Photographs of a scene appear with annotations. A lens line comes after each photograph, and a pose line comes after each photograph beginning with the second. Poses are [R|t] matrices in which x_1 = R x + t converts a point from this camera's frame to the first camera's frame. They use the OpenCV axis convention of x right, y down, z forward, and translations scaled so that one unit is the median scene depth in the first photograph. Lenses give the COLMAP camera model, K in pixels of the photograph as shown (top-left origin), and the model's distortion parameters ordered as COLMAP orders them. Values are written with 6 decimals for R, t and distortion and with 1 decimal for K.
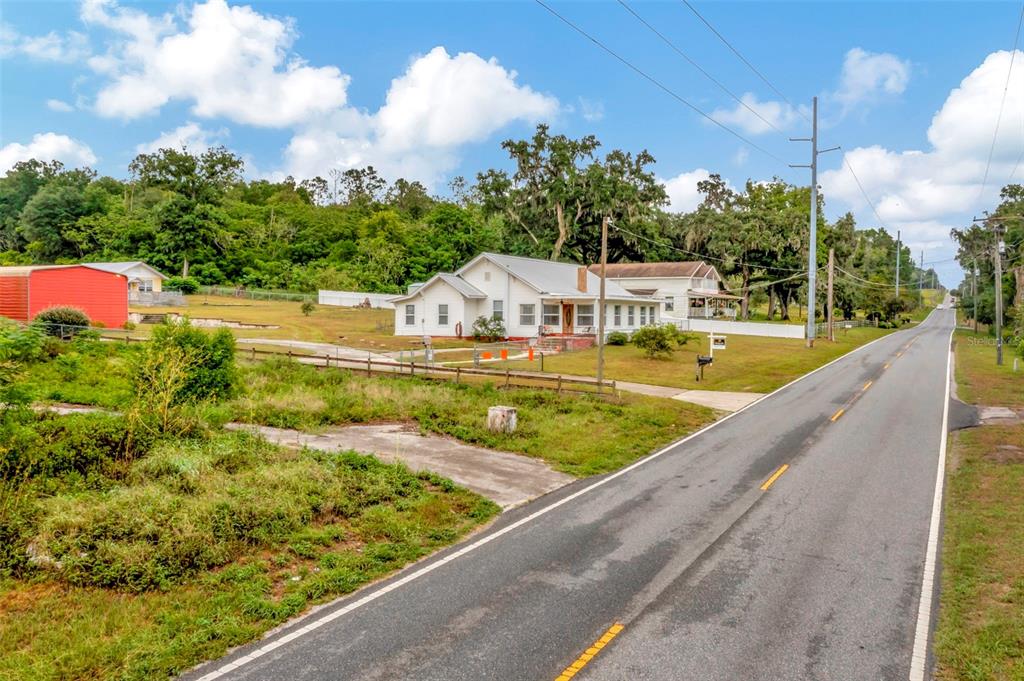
lens RADIAL K [[811.1, 0, 515.9], [0, 811.1, 341.0], [0, 0, 1]] dist [-0.000292, 0.012439]
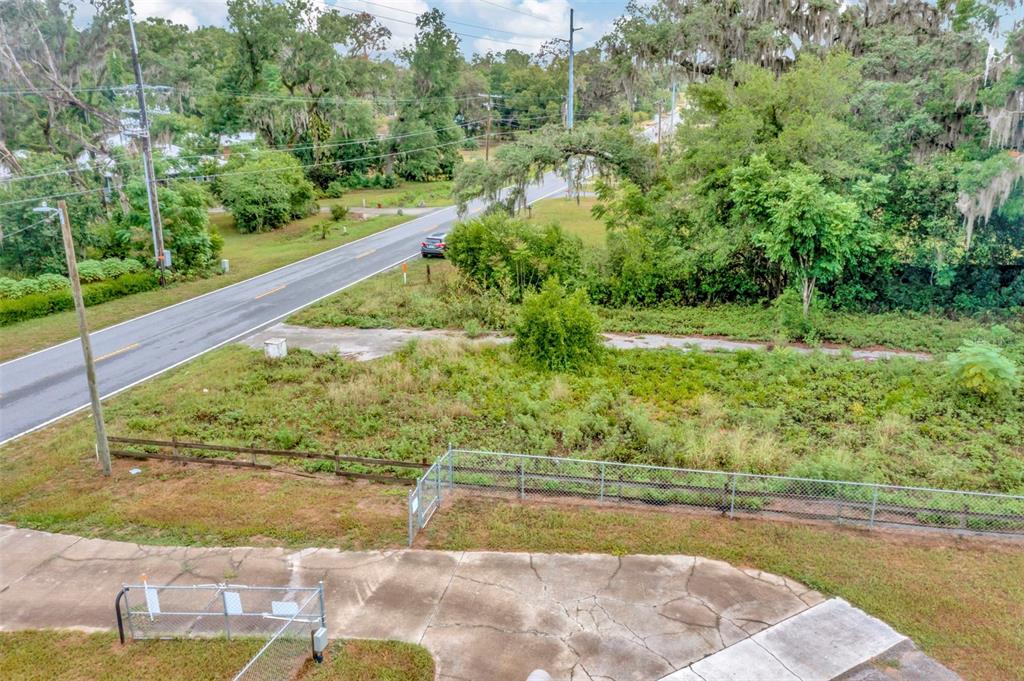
lens RADIAL K [[812.9, 0, 515.5], [0, 812.9, 338.8], [0, 0, 1]] dist [-0.002333, 0.003741]
pose [[-0.974623, 0.053678, -0.217322, -0.144902], [-0.019324, 0.947027, 0.320573, -0.459902], [0.223017, 0.316637, -0.921957, 2.984340]]
